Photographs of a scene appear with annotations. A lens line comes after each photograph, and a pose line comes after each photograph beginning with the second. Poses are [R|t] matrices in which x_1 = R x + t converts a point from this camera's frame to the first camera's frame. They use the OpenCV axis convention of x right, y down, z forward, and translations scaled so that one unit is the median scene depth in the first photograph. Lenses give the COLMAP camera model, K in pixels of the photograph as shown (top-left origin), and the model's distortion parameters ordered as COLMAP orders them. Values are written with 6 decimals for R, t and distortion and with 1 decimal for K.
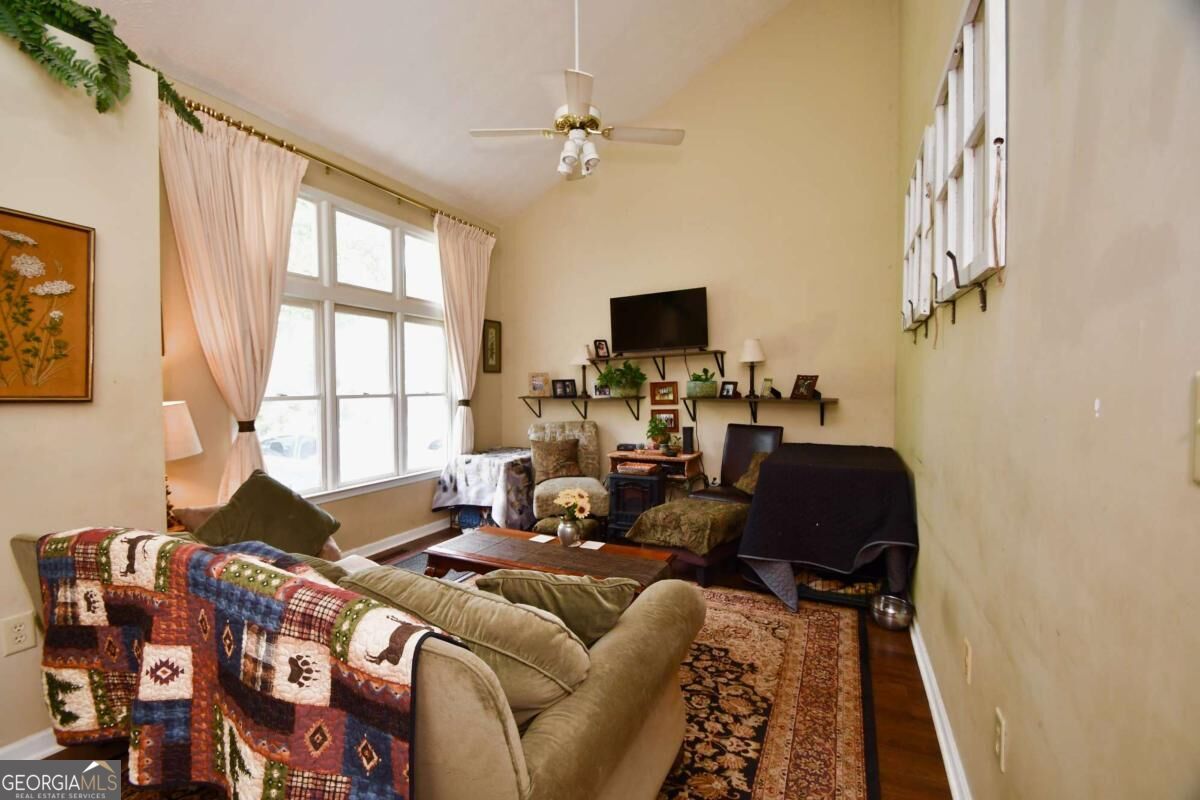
lens RADIAL K [[522.9, 0, 591.9], [0, 522.9, 401.9], [0, 0, 1]] dist [0.012971, -0.016340]
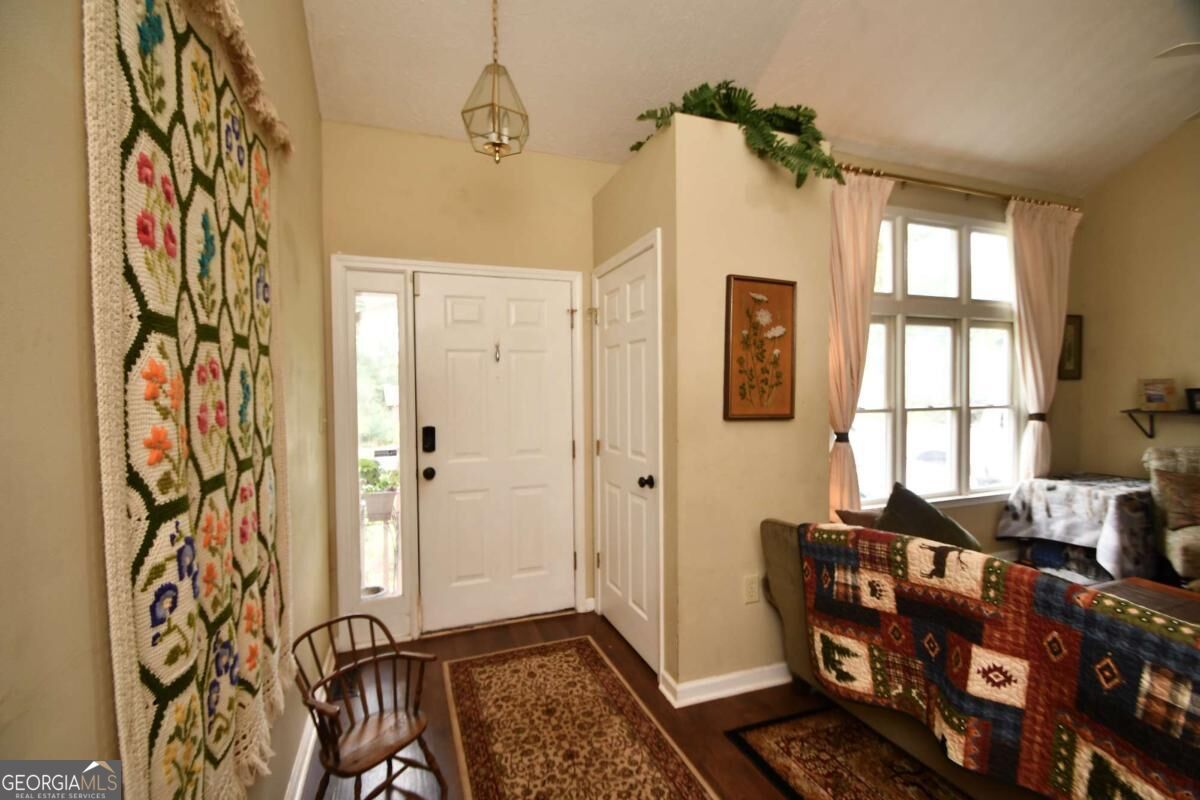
lens RADIAL K [[522.9, 0, 591.9], [0, 522.9, 401.9], [0, 0, 1]] dist [0.012971, -0.016340]
pose [[0.713404, 0.010426, -0.700676, -0.249105], [-0.012530, 0.999919, 0.002122, -0.022505], [0.700641, 0.007265, 0.713477, -0.152794]]
